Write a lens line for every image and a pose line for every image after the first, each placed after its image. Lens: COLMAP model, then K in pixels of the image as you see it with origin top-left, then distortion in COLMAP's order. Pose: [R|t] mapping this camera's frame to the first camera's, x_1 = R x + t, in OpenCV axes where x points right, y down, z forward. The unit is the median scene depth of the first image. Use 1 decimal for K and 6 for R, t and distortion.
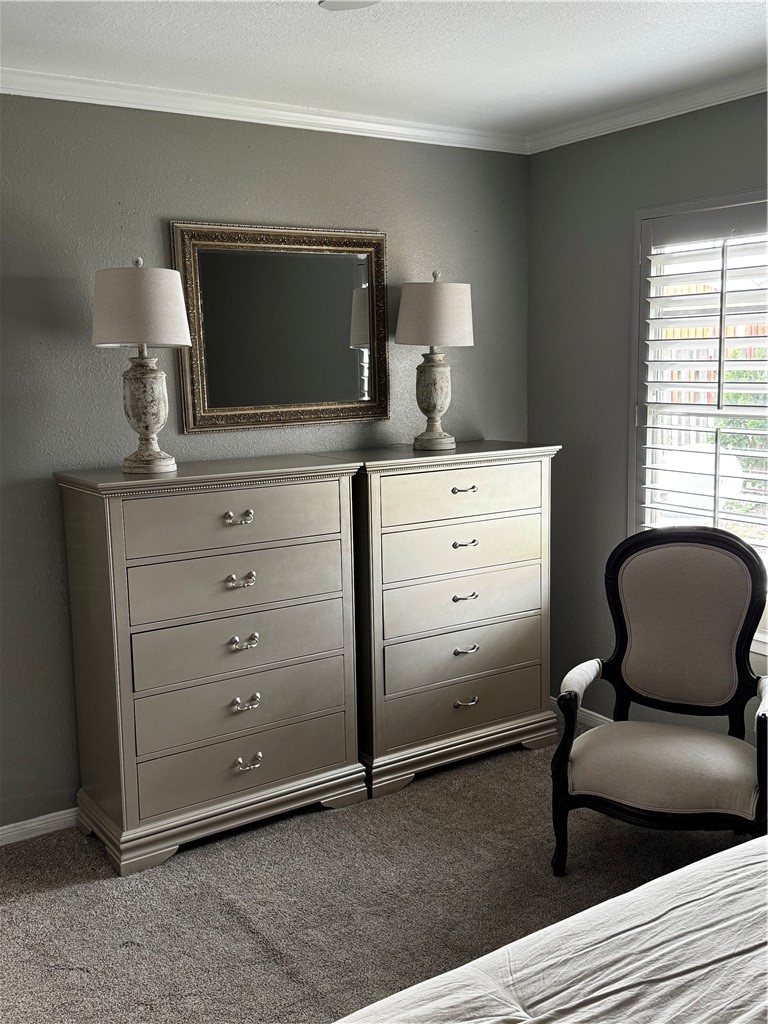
lens RADIAL K [[1014.4, 0, 389.0], [0, 1014.4, 514.9], [0, 0, 1]] dist [0.063923, 0.000000]
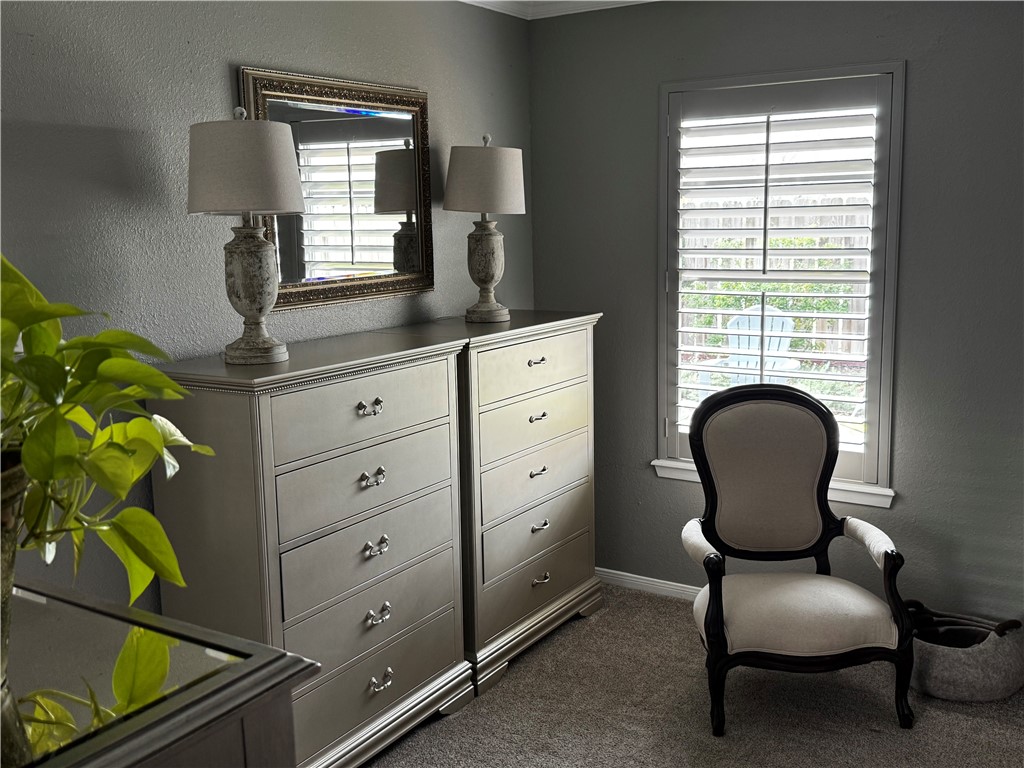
lens RADIAL K [[1014.4, 0, 513.7], [0, 1014.4, 381.4], [0, 0, 1]] dist [0.063923, 0.000000]
pose [[0.915084, -0.063067, 0.398302, -0.349197], [0.062120, 0.997951, 0.015297, -0.023377], [-0.398450, 0.010745, 0.917127, 0.124843]]
